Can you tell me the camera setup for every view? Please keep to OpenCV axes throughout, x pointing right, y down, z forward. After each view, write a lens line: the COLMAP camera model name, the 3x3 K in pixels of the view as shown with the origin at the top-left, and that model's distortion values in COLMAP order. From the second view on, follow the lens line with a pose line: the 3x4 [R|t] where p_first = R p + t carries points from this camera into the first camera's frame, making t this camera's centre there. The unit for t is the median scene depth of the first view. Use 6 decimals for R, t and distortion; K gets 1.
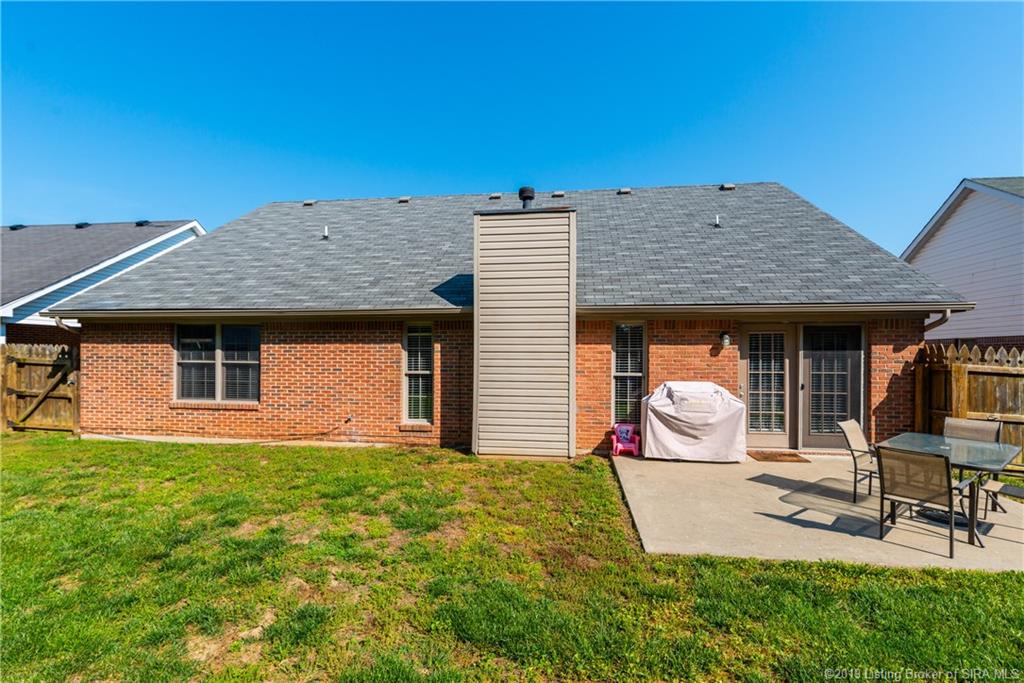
lens RADIAL K [[448.2, 0, 517.8], [0, 448.2, 352.5], [0, 0, 1]] dist [0.002851, -0.000542]
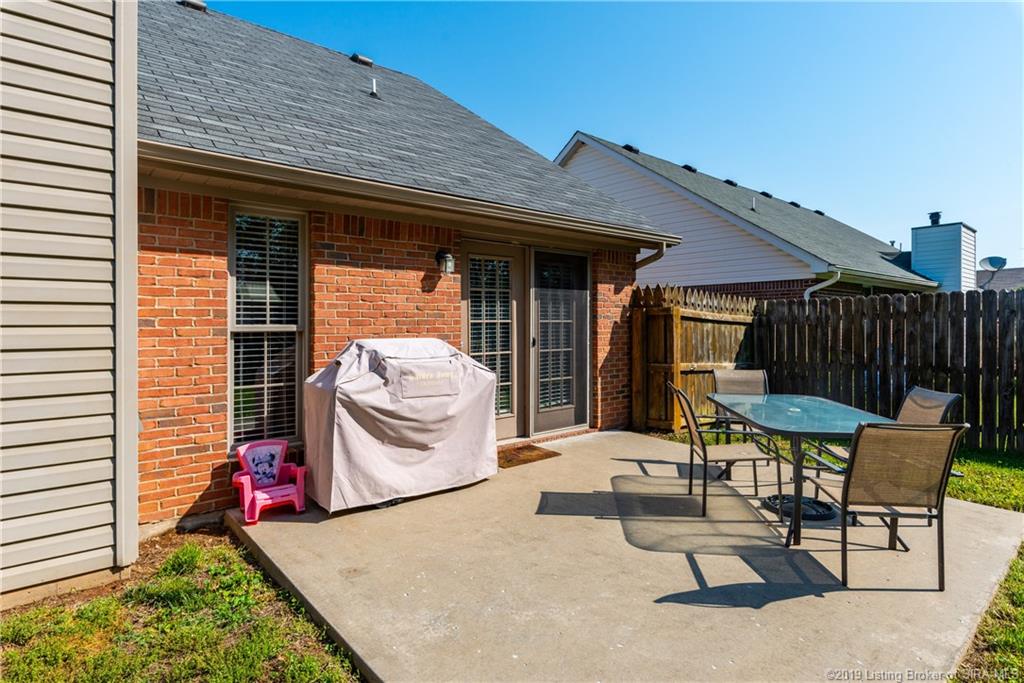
lens RADIAL K [[548.0, 0, 511.5], [0, 548.0, 321.0], [0, 0, 1]] dist [0.000277, 0.000435]
pose [[0.672610, -0.003555, 0.739989, 0.008138], [0.003023, 0.999993, 0.002055, 0.043864], [-0.739991, 0.000855, 0.672616, 0.481398]]
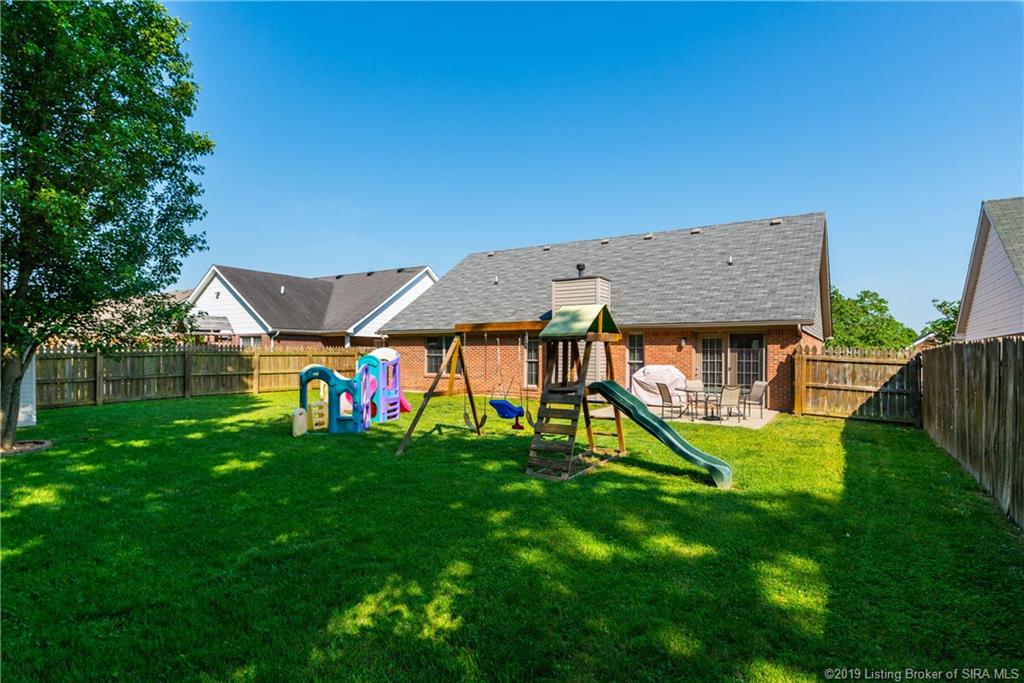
lens RADIAL K [[548.0, 0, 511.2], [0, 548.0, 345.5], [0, 0, 1]] dist [0.000277, 0.000435]
pose [[0.901807, -0.006014, -0.432096, 0.799639], [-0.000584, 0.999885, -0.015135, 0.018671], [0.432138, 0.013901, 0.901700, -1.301186]]
